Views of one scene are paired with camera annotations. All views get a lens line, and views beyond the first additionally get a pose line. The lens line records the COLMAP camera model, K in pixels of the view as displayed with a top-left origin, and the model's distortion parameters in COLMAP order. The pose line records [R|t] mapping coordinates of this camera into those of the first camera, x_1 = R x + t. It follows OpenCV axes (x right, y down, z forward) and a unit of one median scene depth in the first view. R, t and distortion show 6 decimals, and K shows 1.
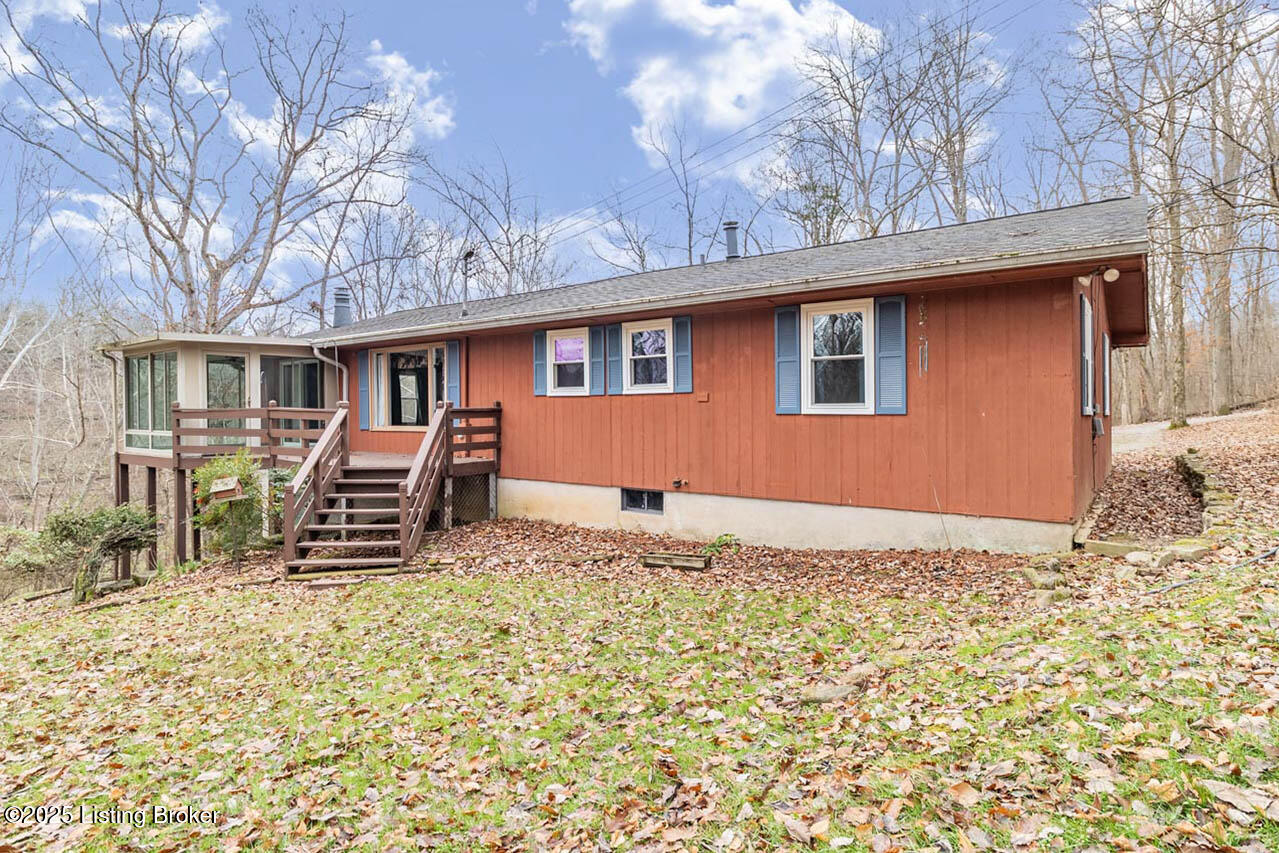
lens RADIAL K [[672.3, 0, 659.7], [0, 672.3, 419.5], [0, 0, 1]] dist [0.001873, 0.000031]
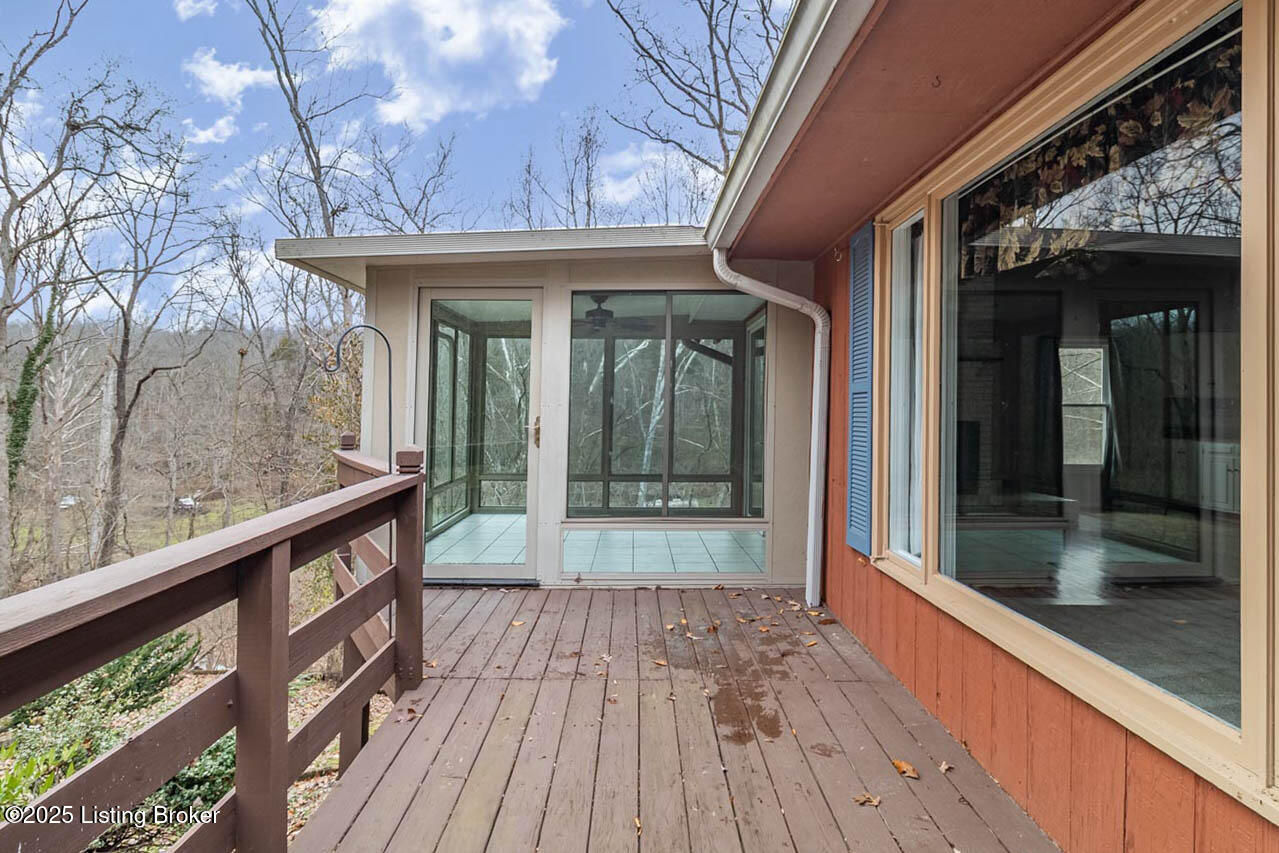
lens RADIAL K [[672.3, 0, 659.7], [0, 672.3, 419.5], [0, 0, 1]] dist [0.001873, 0.000031]
pose [[0.602155, 0.018134, -0.798173, -0.372331], [-0.010136, 0.999835, 0.015069, -0.046951], [0.798315, -0.000984, 0.602240, 1.022275]]
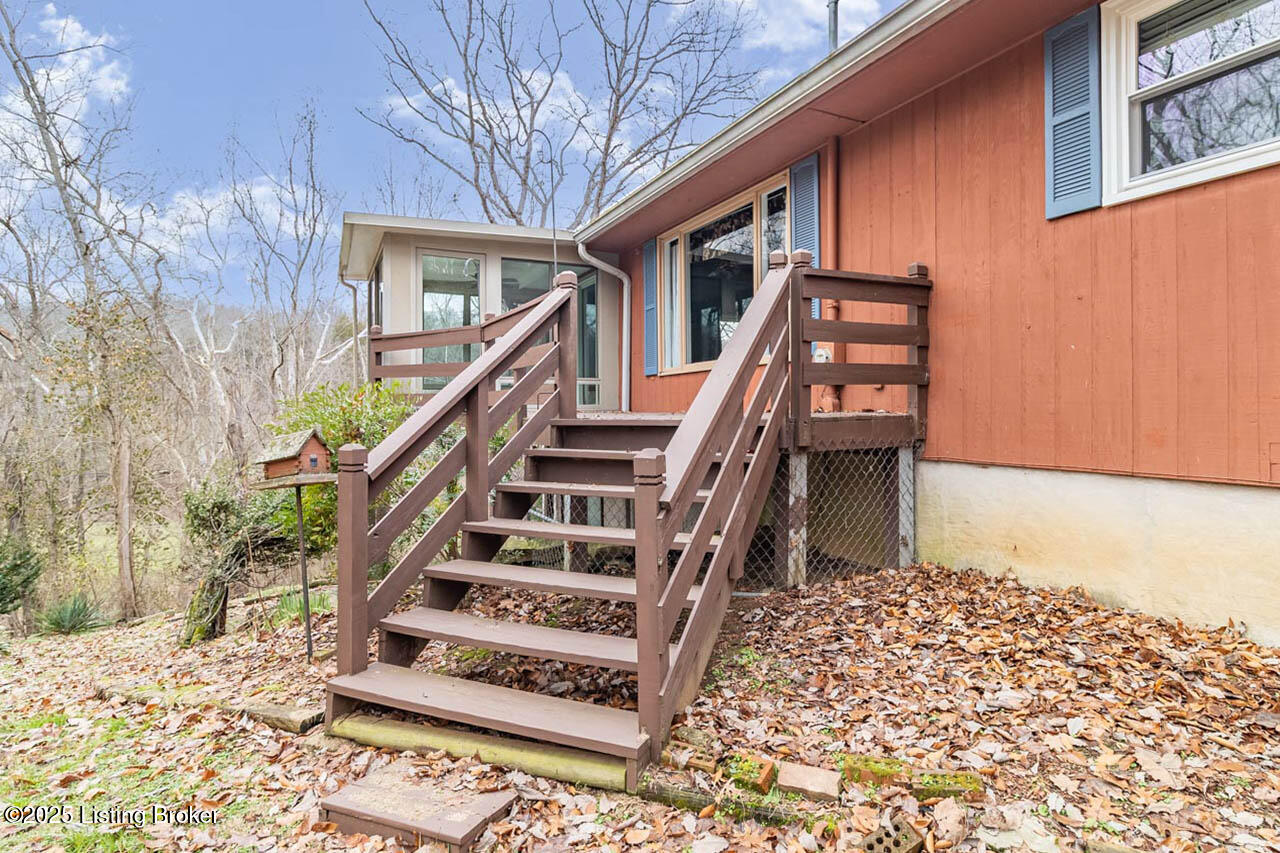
lens RADIAL K [[672.8, 0, 660.2], [0, 672.8, 419.5], [0, 0, 1]] dist [0.001873, 0.000031]
pose [[0.885616, 0.003978, -0.464402, -0.204572], [-0.002403, 0.999989, 0.003983, 0.065710], [0.464413, -0.002411, 0.885616, 0.620928]]
